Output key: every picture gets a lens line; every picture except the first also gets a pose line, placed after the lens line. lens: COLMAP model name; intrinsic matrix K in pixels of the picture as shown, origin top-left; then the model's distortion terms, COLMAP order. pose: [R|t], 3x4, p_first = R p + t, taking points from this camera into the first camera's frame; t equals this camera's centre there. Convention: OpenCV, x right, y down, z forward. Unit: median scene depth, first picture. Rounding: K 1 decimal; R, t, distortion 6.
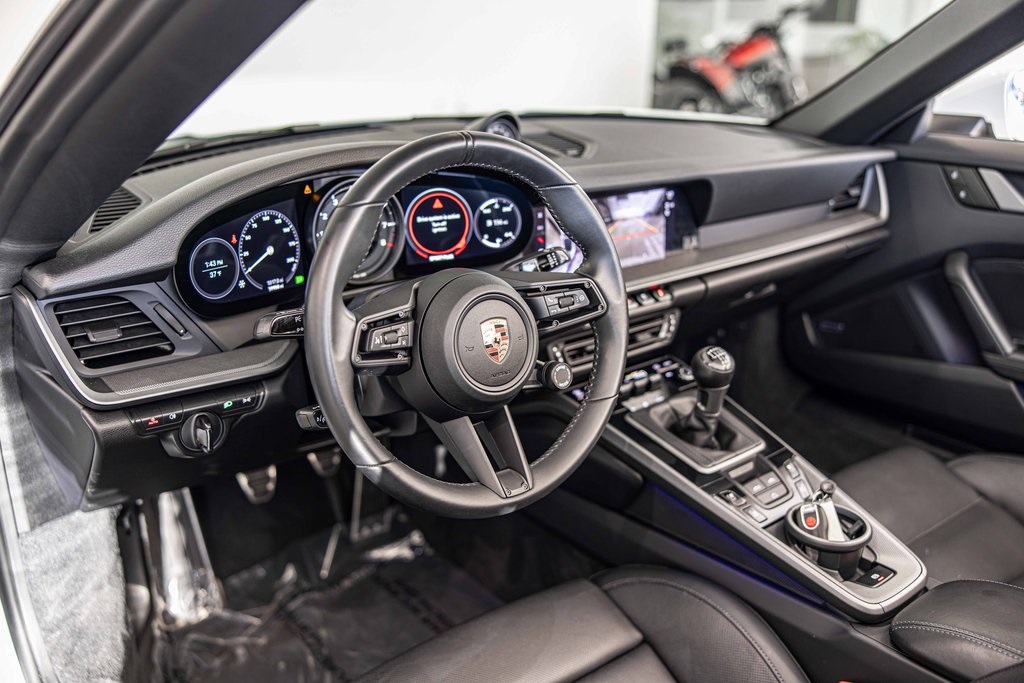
lens RADIAL K [[928.4, 0, 512.0], [0, 928.4, 341.5], [0, 0, 1]] dist [-0.003256, 0.007921]
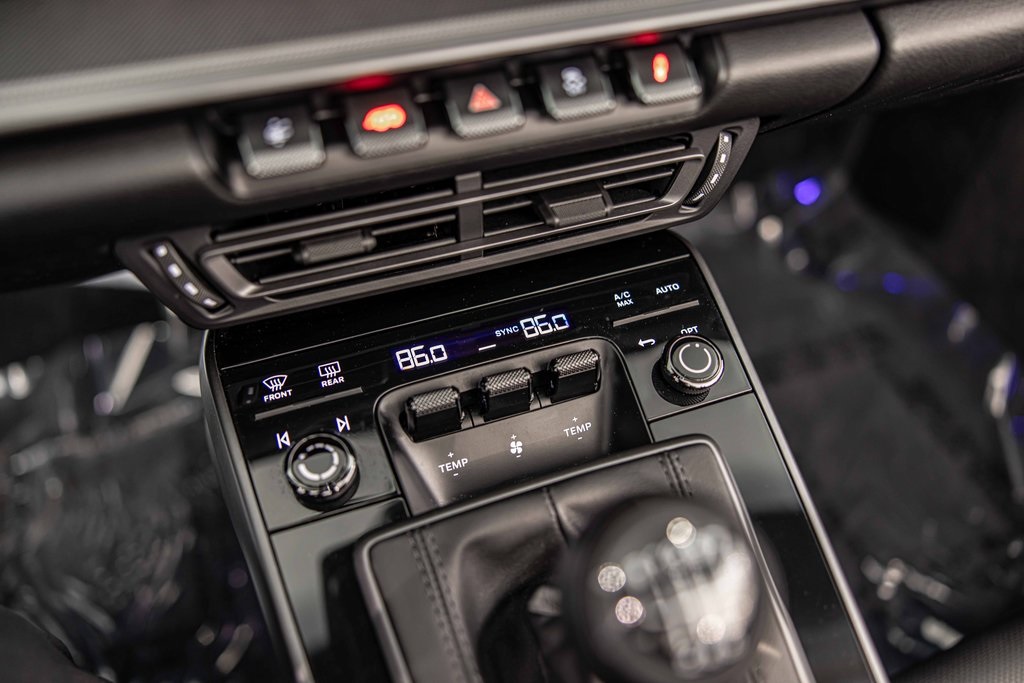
lens RADIAL K [[780.8, 0, 512.0], [0, 780.8, 341.5], [0, 0, 1]] dist [-0.008823, 0.001199]
pose [[0.942734, 0.246299, -0.224918, 0.233638], [-0.115403, 0.873540, 0.472874, -0.102354], [0.312944, -0.419838, 0.851940, 0.967773]]
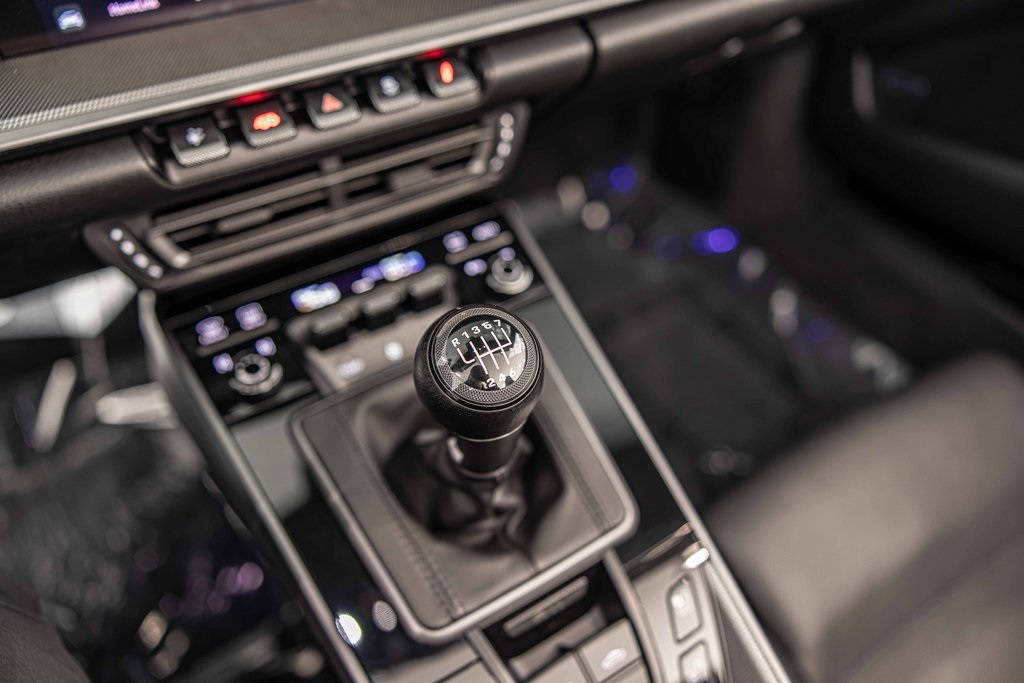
lens RADIAL K [[732.7, 0, 500.3], [0, 732.7, 341.4], [0, 0, 1]] dist [0.001220, 0.000751]
pose [[0.989886, 0.095811, -0.104627, 0.277779], [-0.040933, 0.899018, 0.435994, -0.105307], [0.135835, -0.427301, 0.893847, 0.857975]]
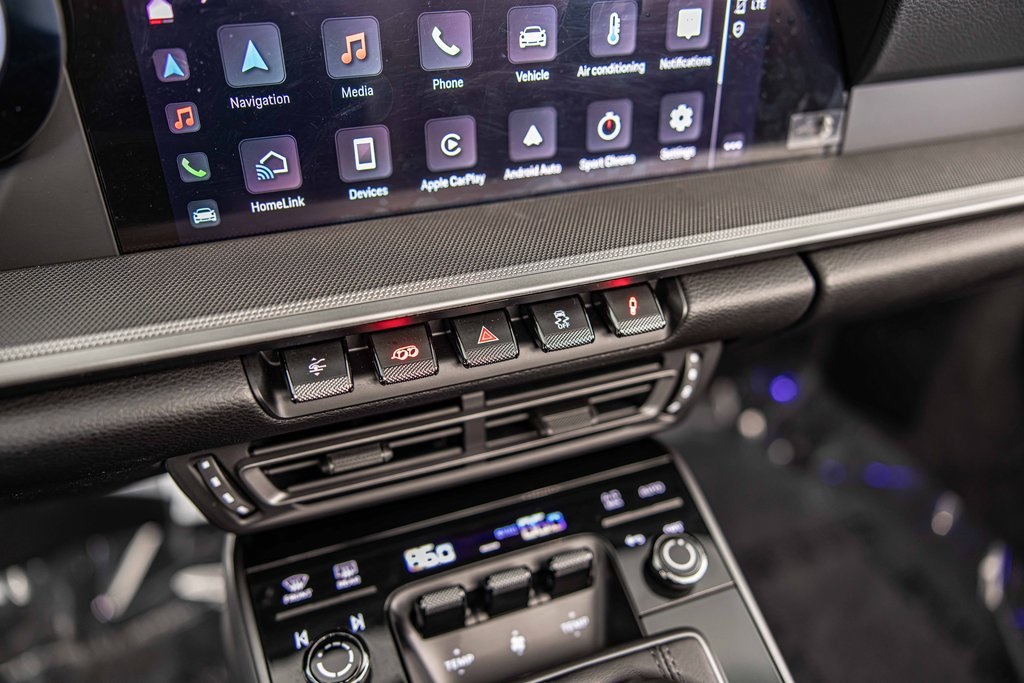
lens RADIAL K [[768.2, 0, 507.0], [0, 768.2, 343.0], [0, 0, 1]] dist [-0.000931, 0.001505]
pose [[0.945908, 0.170429, -0.276064, 0.239542], [-0.101951, 0.963952, 0.245770, -0.121389], [0.307999, -0.204331, 0.929185, 0.937034]]
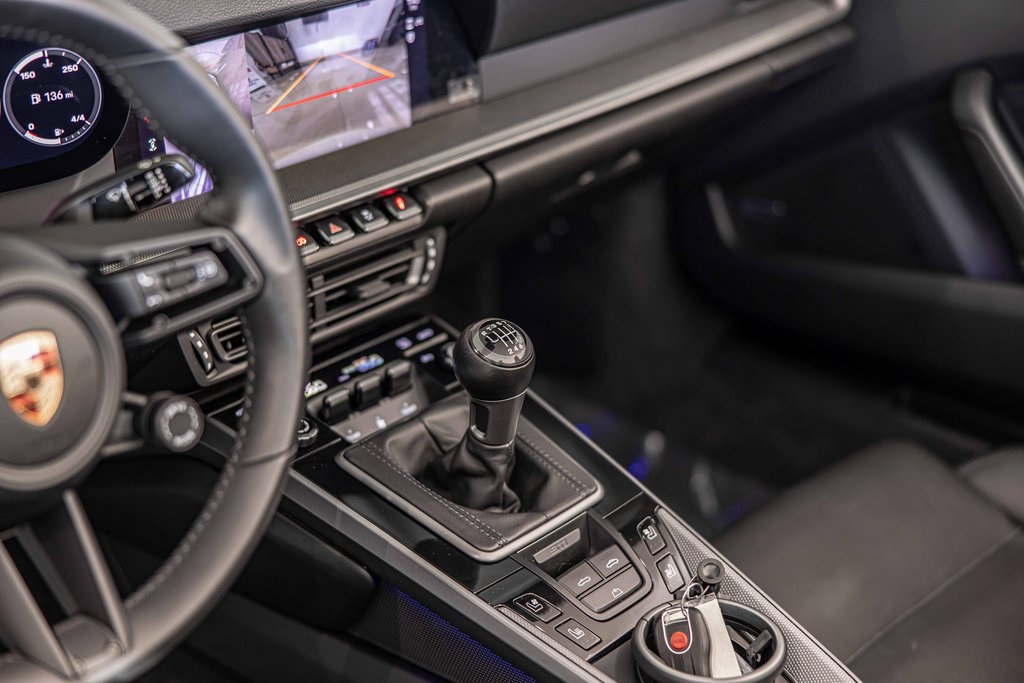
lens RADIAL K [[1853.3, 0, 512.0], [0, 1853.3, 341.5], [0, 0, 1]] dist [-0.032583, 0.139132]
pose [[0.987468, -0.063835, 0.144333, 0.084874], [0.049168, 0.993465, 0.103000, -0.098082], [-0.149965, -0.094613, 0.984154, -0.029787]]
